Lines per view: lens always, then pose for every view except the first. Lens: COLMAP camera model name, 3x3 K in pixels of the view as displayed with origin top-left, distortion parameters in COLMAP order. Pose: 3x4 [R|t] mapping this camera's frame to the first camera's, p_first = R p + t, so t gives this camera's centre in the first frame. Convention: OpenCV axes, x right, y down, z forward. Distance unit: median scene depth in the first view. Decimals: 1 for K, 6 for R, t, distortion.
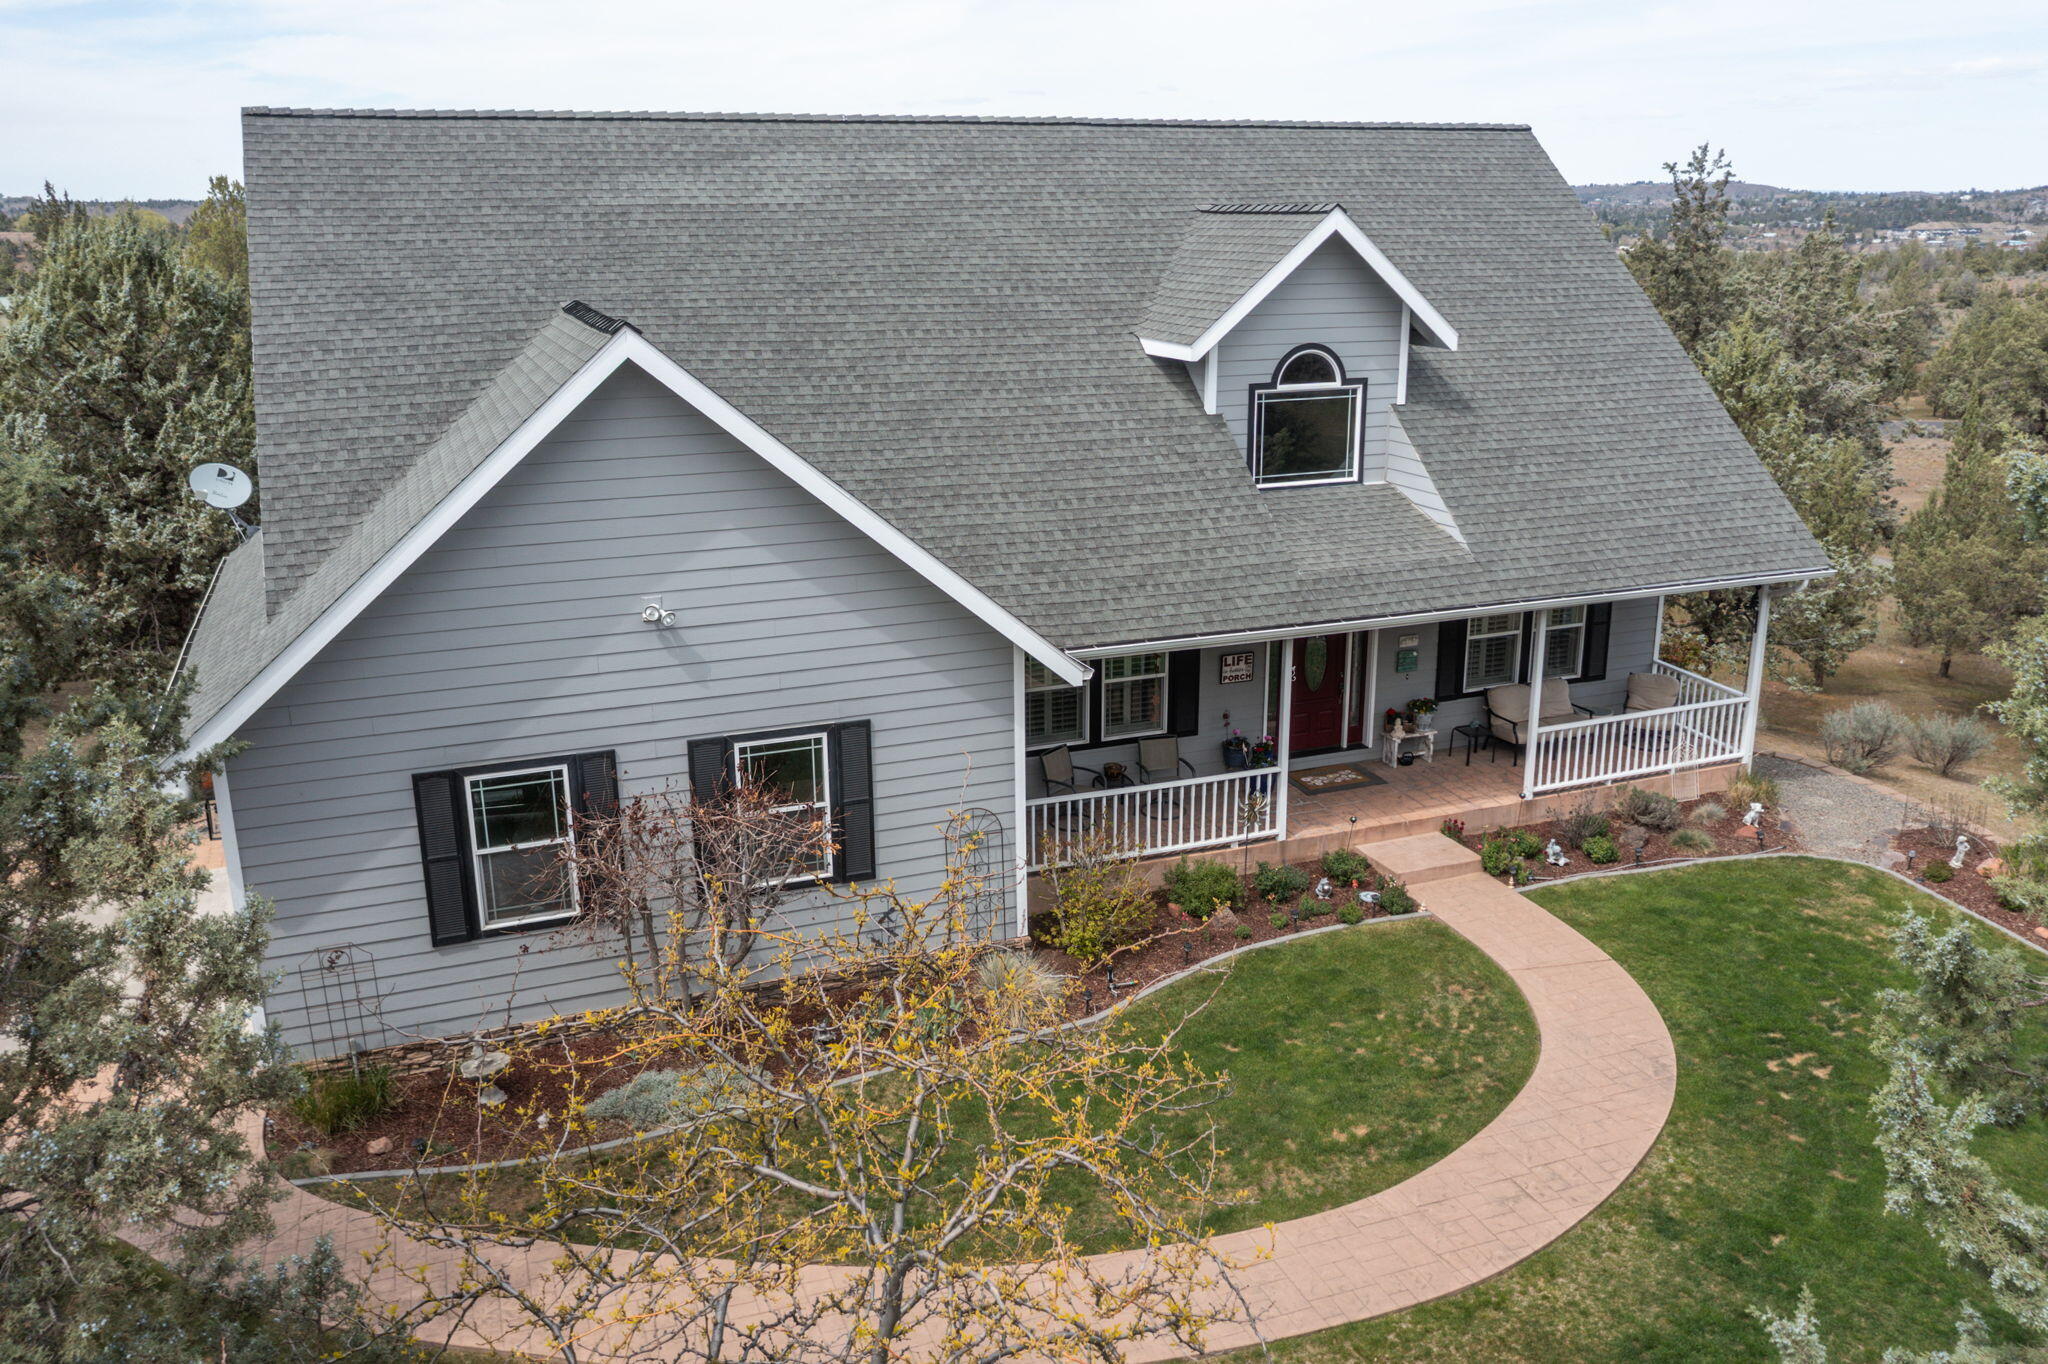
lens RADIAL K [[1601.9, 0, 1032.1], [0, 1601.9, 667.5], [0, 0, 1]] dist [-0.010735, -0.004899]
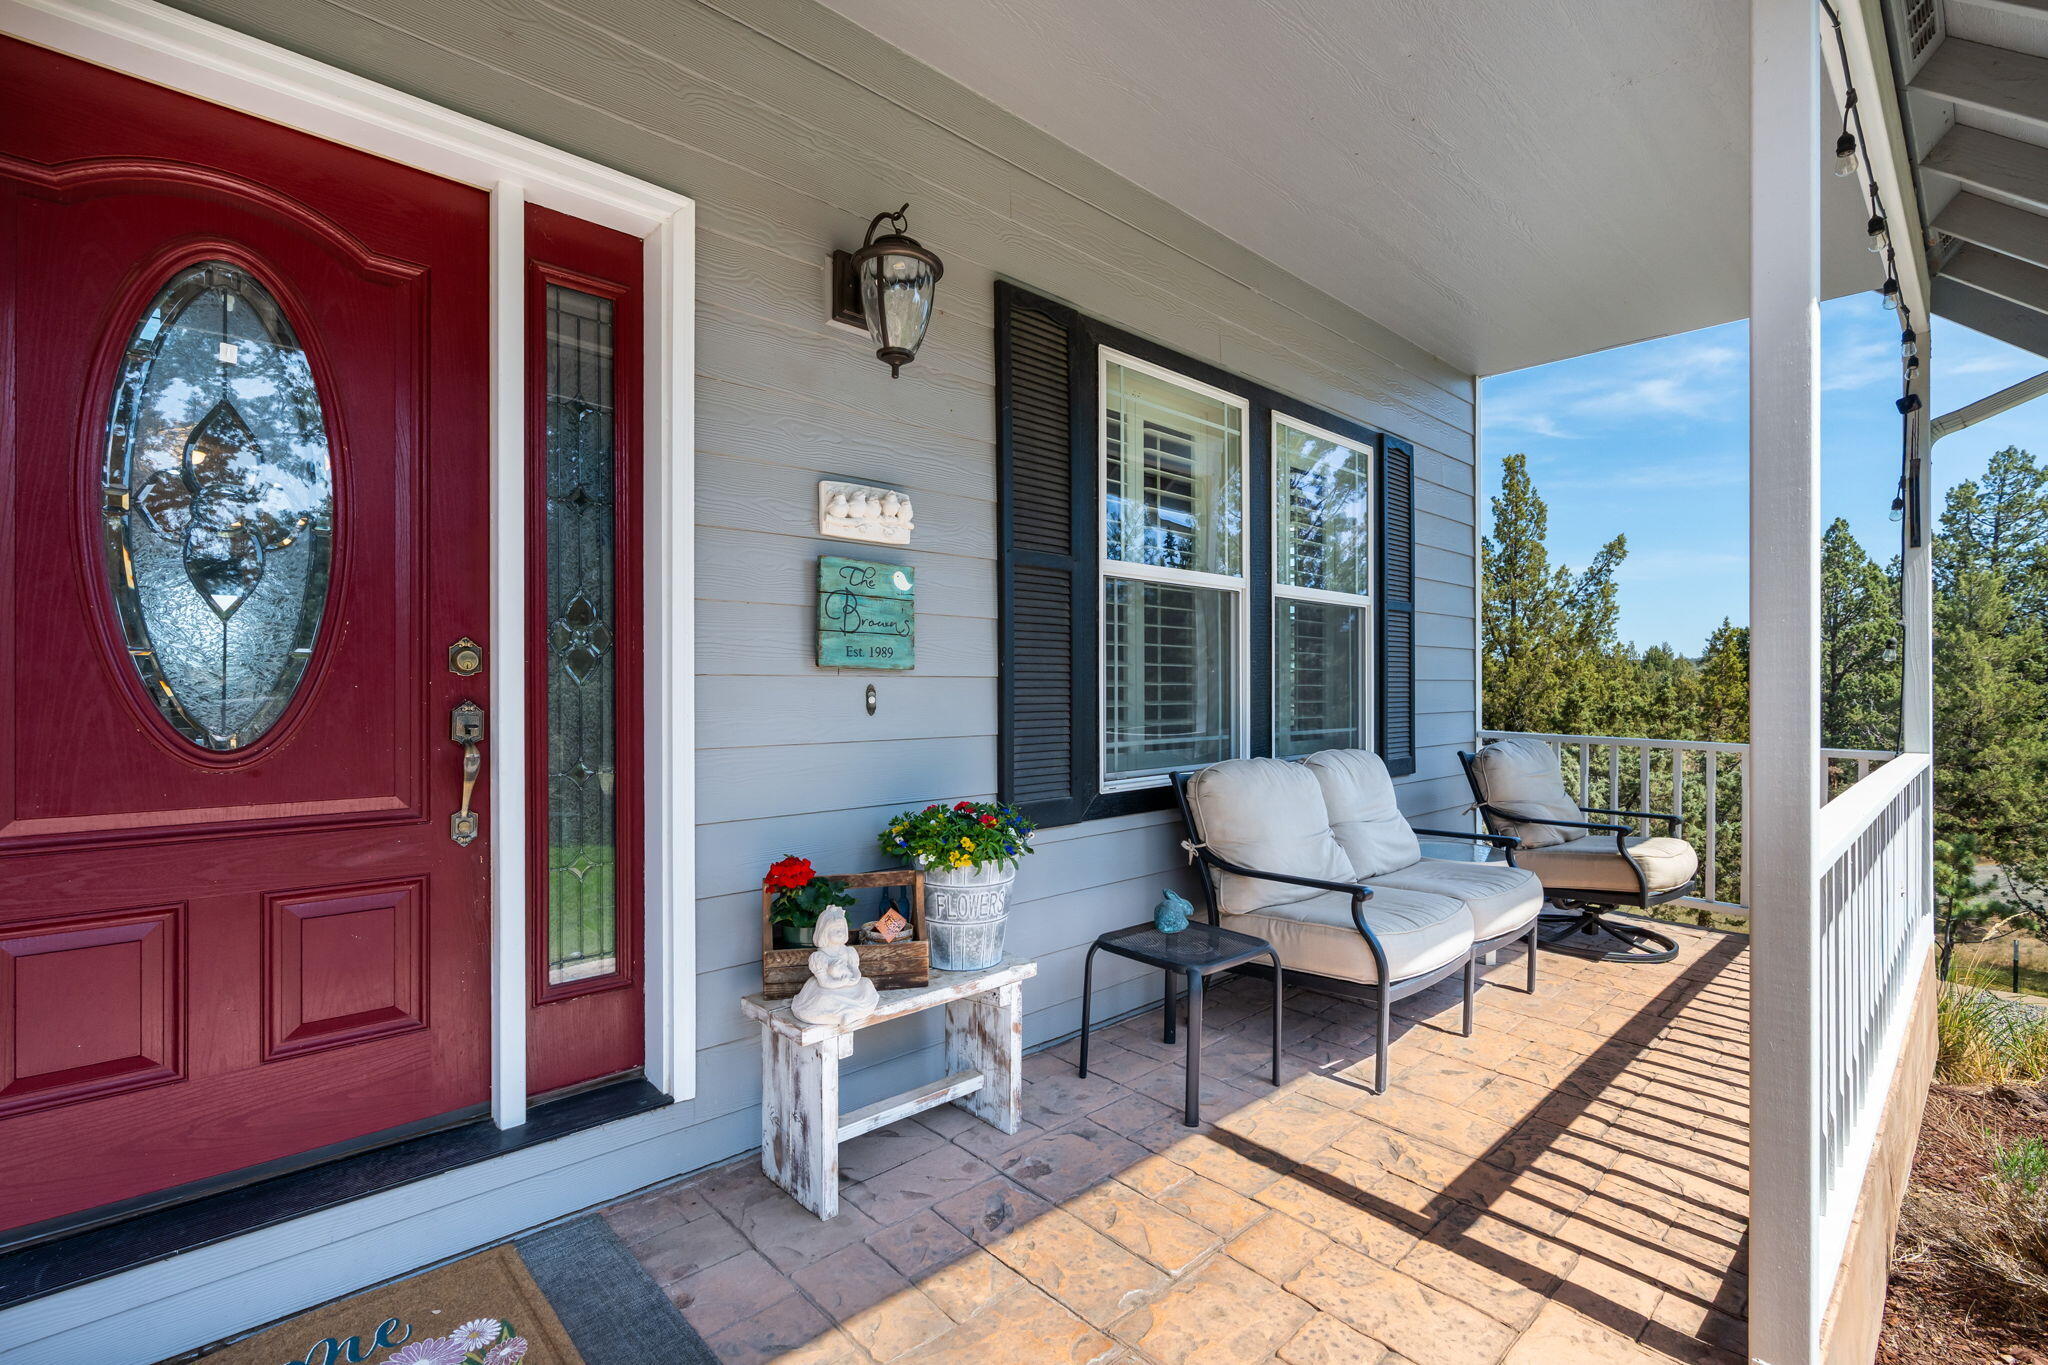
lens RADIAL K [[946.8, 0, 1021.0], [0, 946.8, 681.6], [0, 0, 1]] dist [-0.000386, 0.001078]
pose [[0.922527, 0.008828, 0.385832, 0.234307], [0.099242, 0.960693, -0.259270, 0.041272], [-0.372955, 0.277474, 0.885388, 1.008678]]
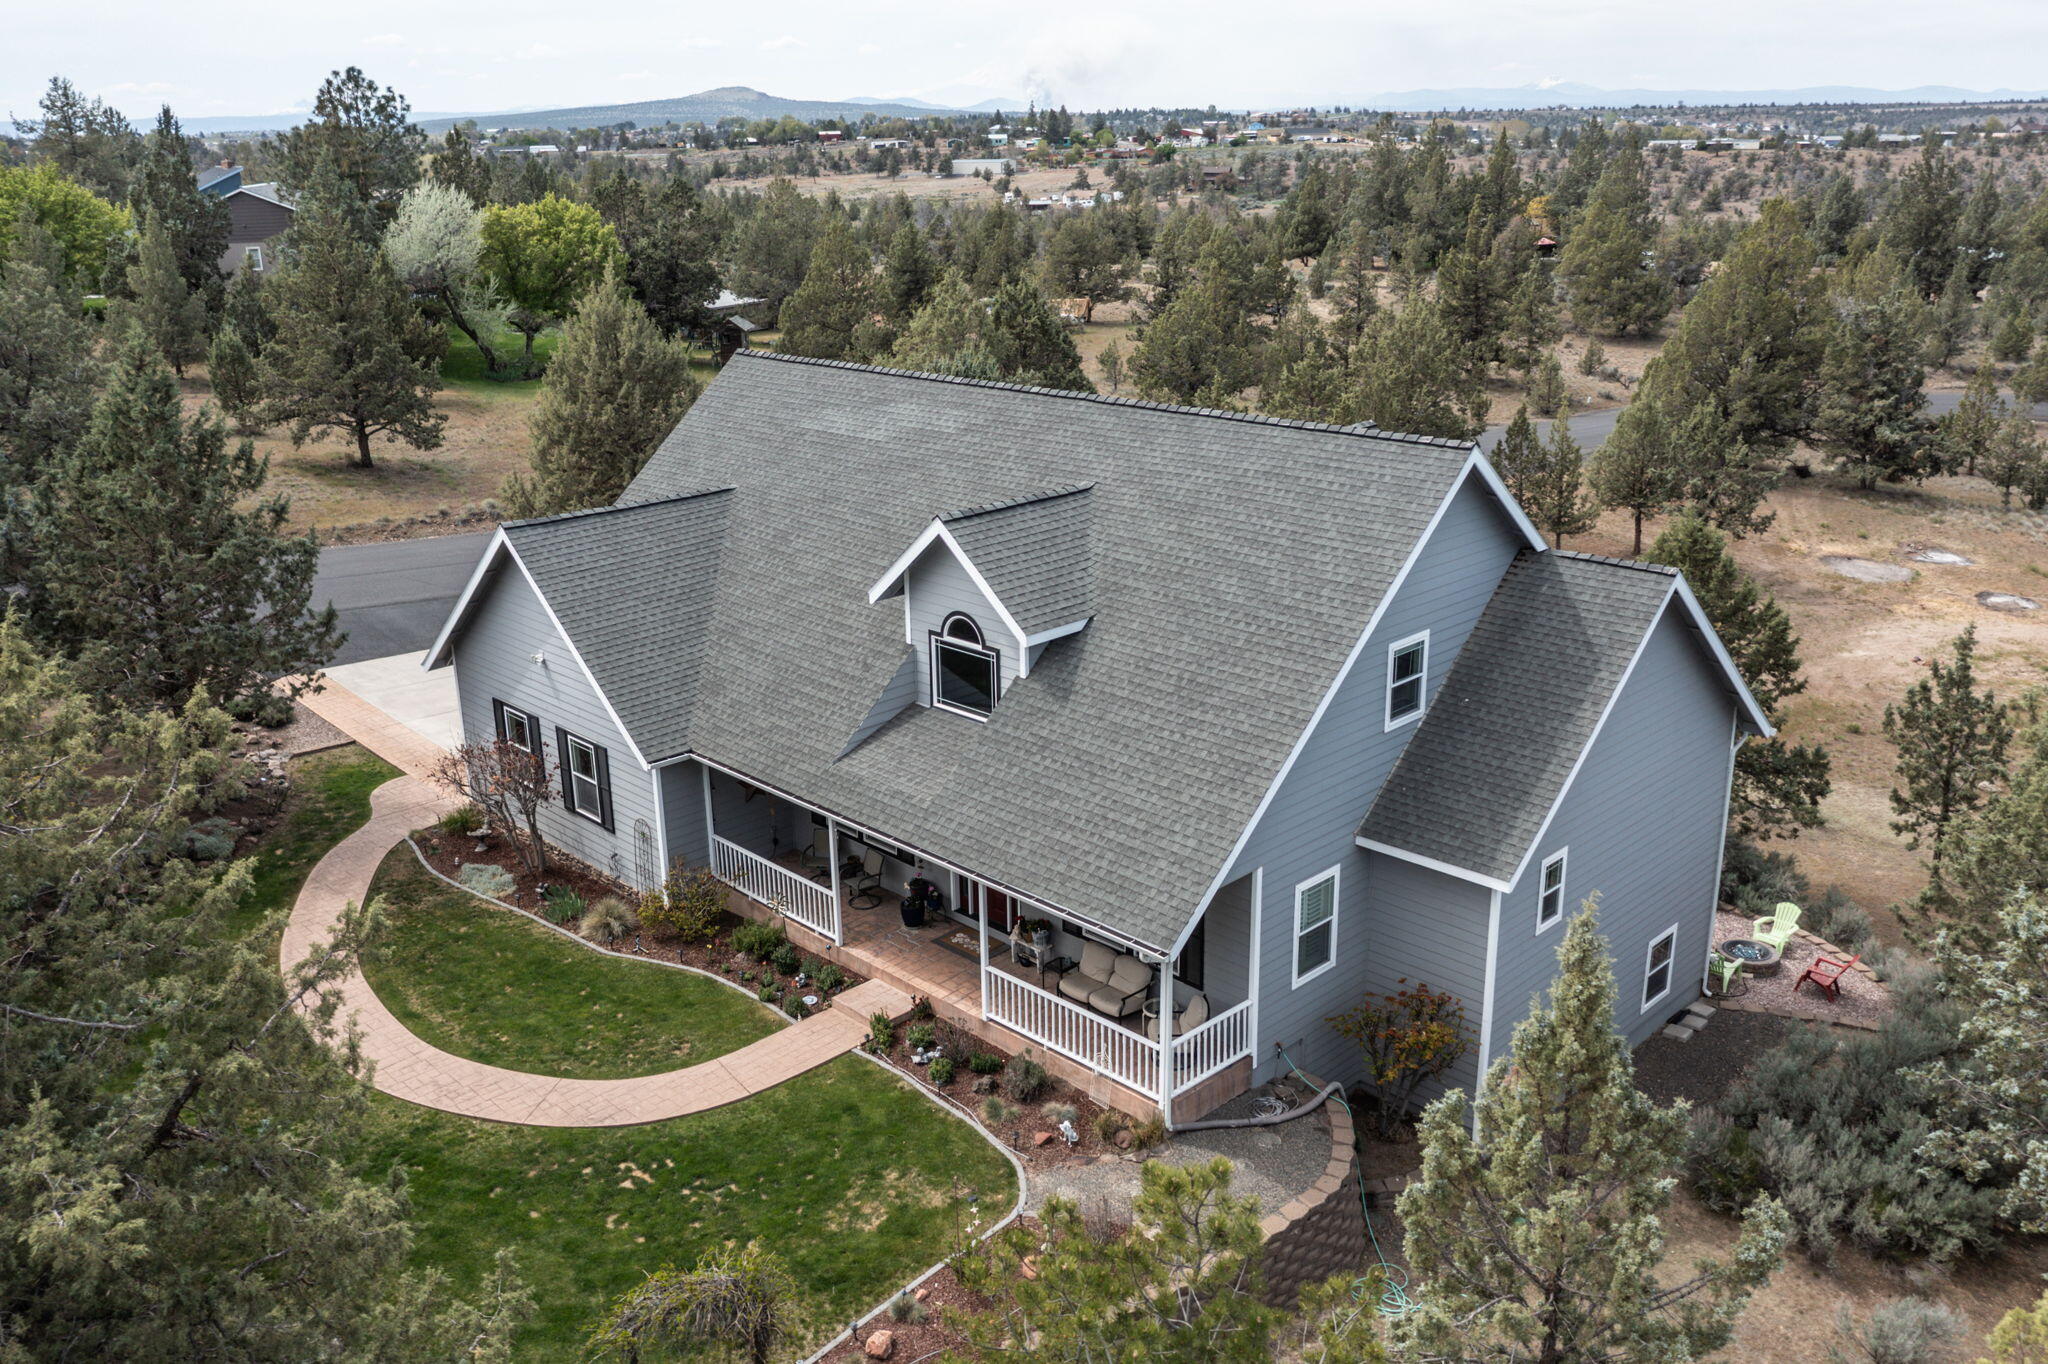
lens RADIAL K [[1660.9, 0, 1019.2], [0, 1660.9, 687.1], [0, 0, 1]] dist [0.000672, 0.001539]
pose [[0.392326, 0.284686, -0.874663, 1.444036], [-0.242946, 0.949203, 0.199976, -0.442132], [0.887163, 0.134040, 0.441560, 0.472831]]
